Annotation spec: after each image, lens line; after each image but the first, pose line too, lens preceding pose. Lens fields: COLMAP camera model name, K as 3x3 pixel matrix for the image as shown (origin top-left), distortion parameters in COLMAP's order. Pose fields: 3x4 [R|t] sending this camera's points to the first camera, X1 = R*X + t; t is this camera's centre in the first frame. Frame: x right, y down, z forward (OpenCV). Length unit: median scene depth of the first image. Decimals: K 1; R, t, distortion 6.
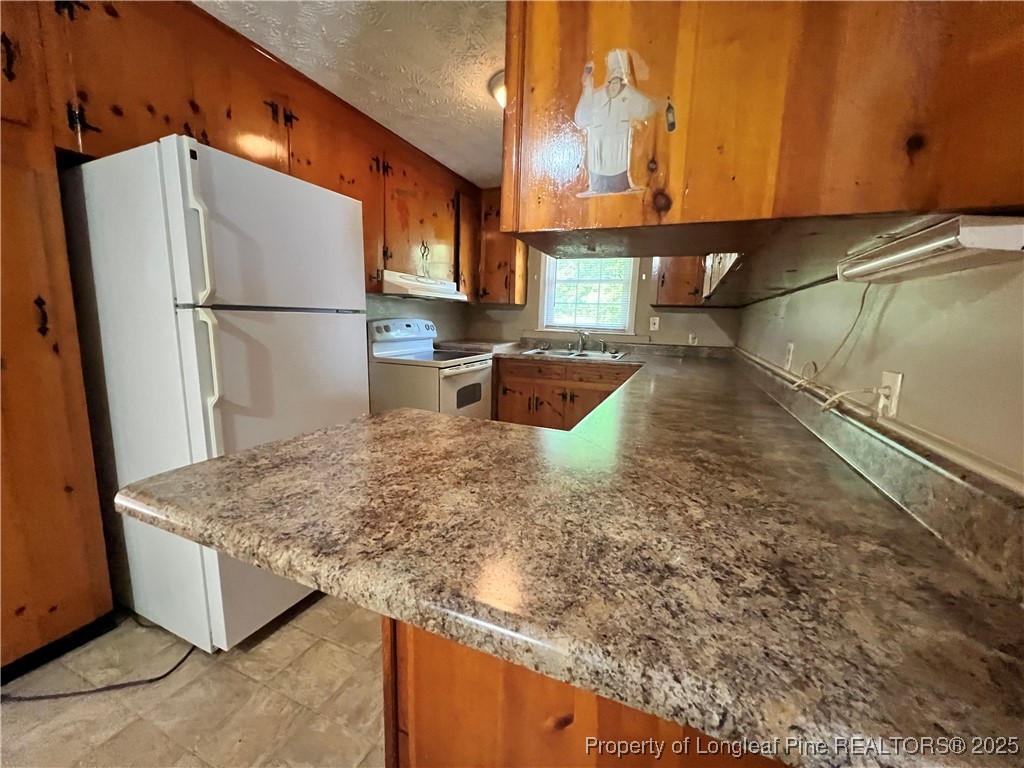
lens RADIAL K [[413.3, 0, 513.0], [0, 413.3, 383.3], [0, 0, 1]] dist [-0.002874, 0.000792]
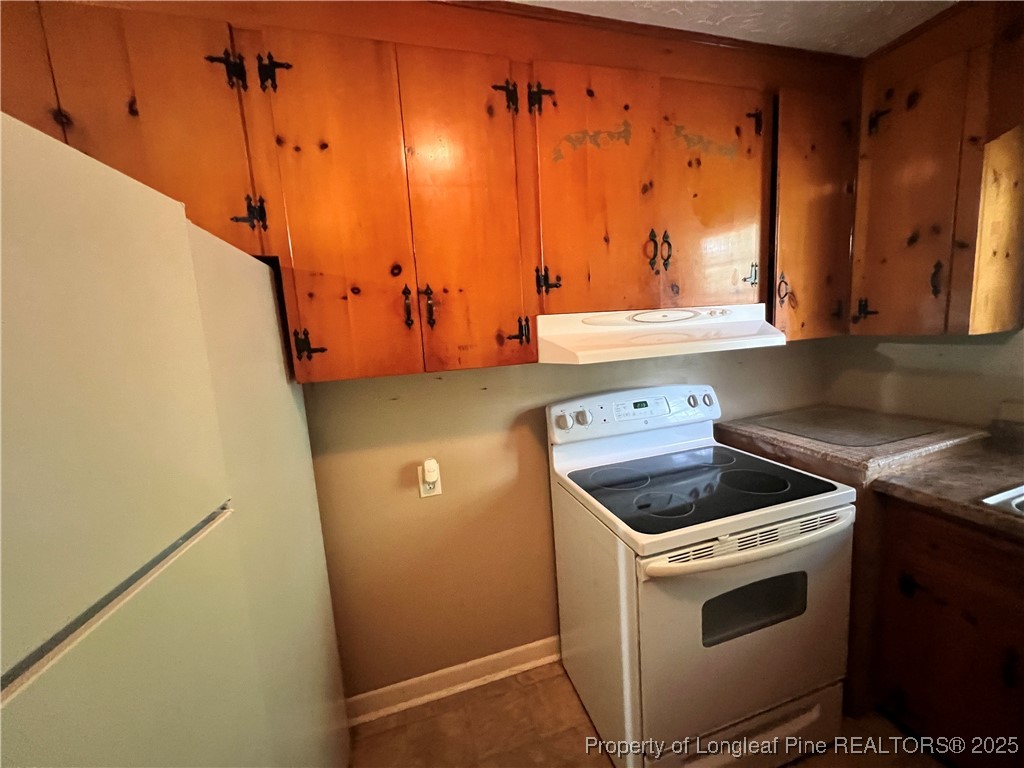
lens RADIAL K [[413.3, 0, 513.0], [0, 413.3, 383.3], [0, 0, 1]] dist [-0.002874, 0.000792]
pose [[0.636741, 0.039492, -0.770066, 0.038460], [-0.036617, 0.999110, 0.020961, -0.186954], [0.770208, 0.014851, 0.637620, 0.612774]]
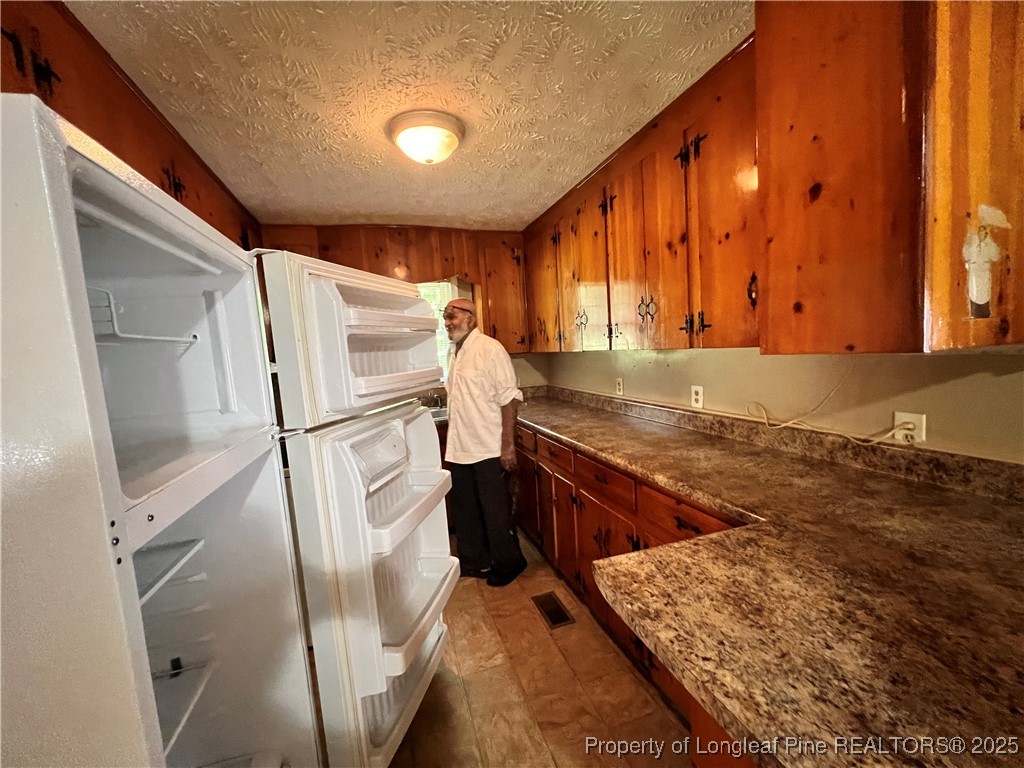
lens RADIAL K [[413.3, 0, 513.0], [0, 413.3, 383.3], [0, 0, 1]] dist [-0.002874, 0.000792]
pose [[0.750174, -0.134222, 0.647475, -0.329671], [0.186562, 0.982364, -0.012509, -0.109661], [-0.634377, 0.130178, 0.761984, 0.208462]]
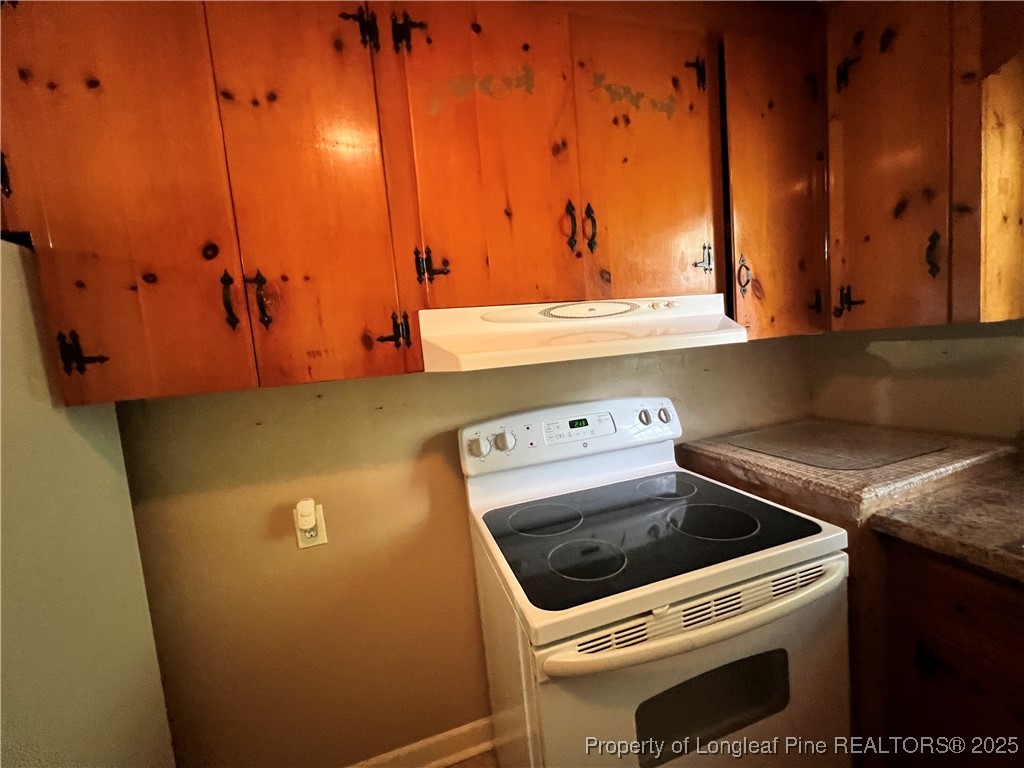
lens RADIAL K [[412.2, 0, 513.2], [0, 412.2, 383.5], [0, 0, 1]] dist [-0.000922, -0.000127]
pose [[0.636962, -0.016076, -0.770728, 0.022049], [-0.011437, 0.999475, -0.030300, -0.181685], [0.770810, 0.028115, 0.636444, 0.757526]]
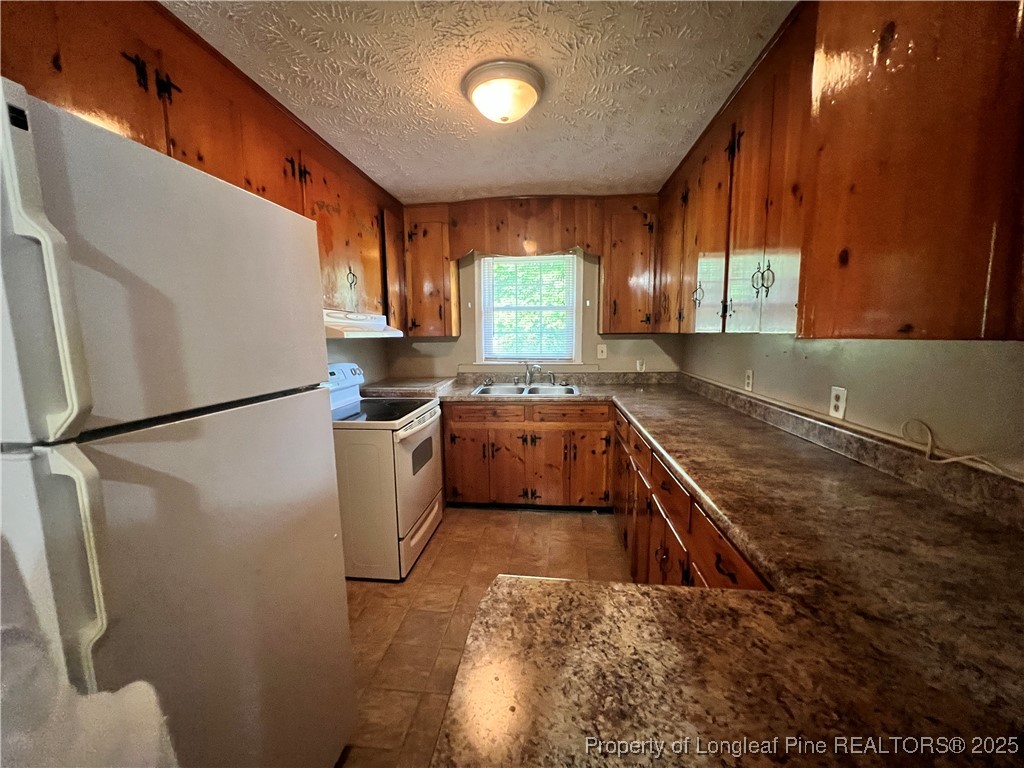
lens RADIAL K [[412.3, 0, 512.8], [0, 412.3, 383.4], [0, 0, 1]] dist [-0.001994, -0.000100]
pose [[0.956339, -0.075236, 0.282411, -0.162836], [0.084191, 0.996255, -0.019690, -0.084564], [-0.279872, 0.042607, 0.959091, 0.172525]]
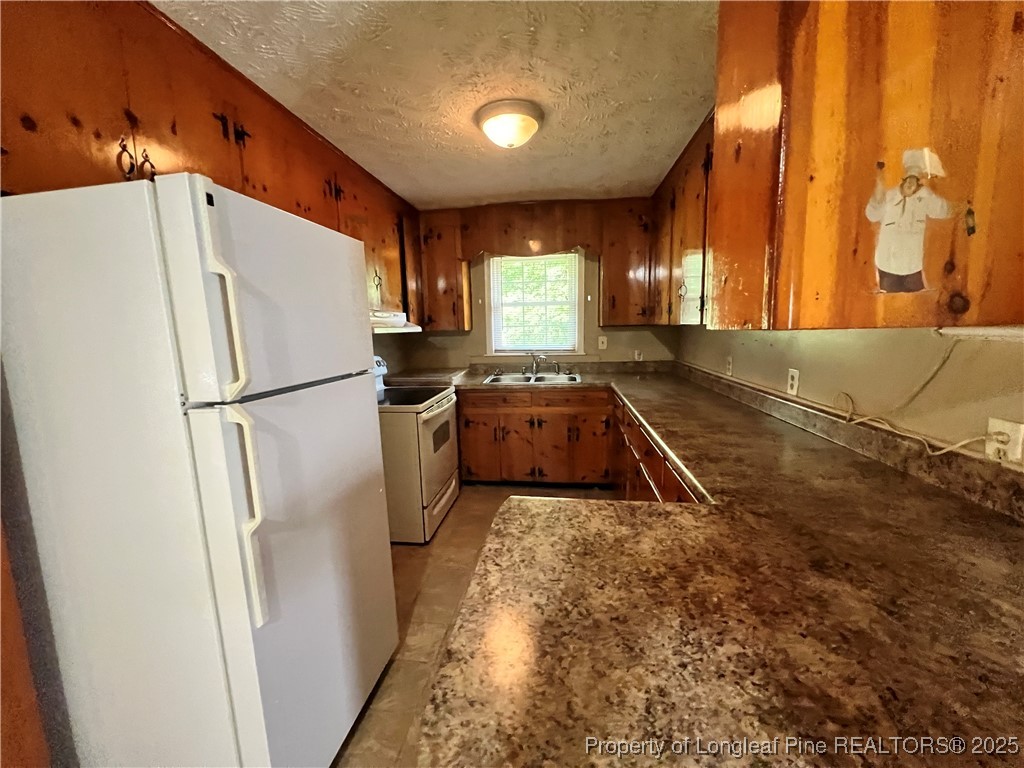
lens RADIAL K [[413.3, 0, 513.0], [0, 413.3, 383.3], [0, 0, 1]] dist [-0.002874, 0.000792]
pose [[0.960799, -0.090783, 0.261960, -0.193122], [0.095506, 0.995415, -0.005328, -0.071136], [-0.260276, 0.030138, 0.965064, 0.067847]]
